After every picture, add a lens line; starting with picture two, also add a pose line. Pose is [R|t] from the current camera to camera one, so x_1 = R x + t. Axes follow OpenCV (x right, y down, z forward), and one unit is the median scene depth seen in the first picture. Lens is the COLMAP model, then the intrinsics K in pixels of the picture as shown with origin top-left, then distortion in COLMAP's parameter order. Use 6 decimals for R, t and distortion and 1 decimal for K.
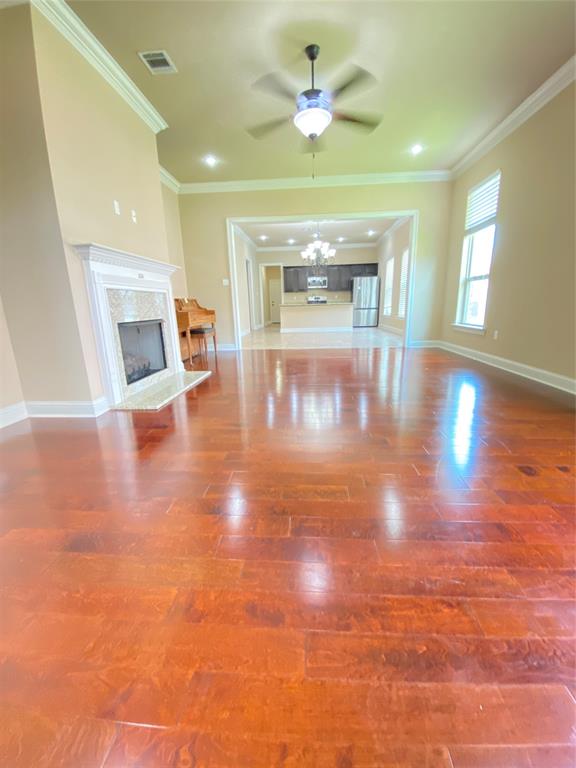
lens RADIAL K [[315.9, 0, 288.0], [0, 315.9, 385.4], [0, 0, 1]] dist [0.000991, -0.011859]
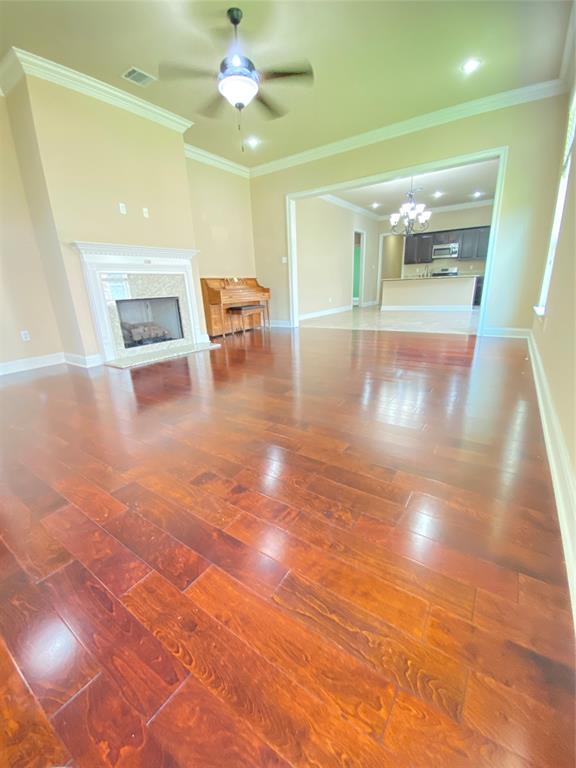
lens RADIAL K [[315.9, 0, 284.0], [0, 315.9, 384.6], [0, 0, 1]] dist [0.000991, -0.011859]
pose [[0.858488, 0.144660, -0.492008, 0.554955], [-0.108691, 0.988920, 0.101110, -0.042163], [0.501184, -0.033325, 0.864699, 0.145201]]
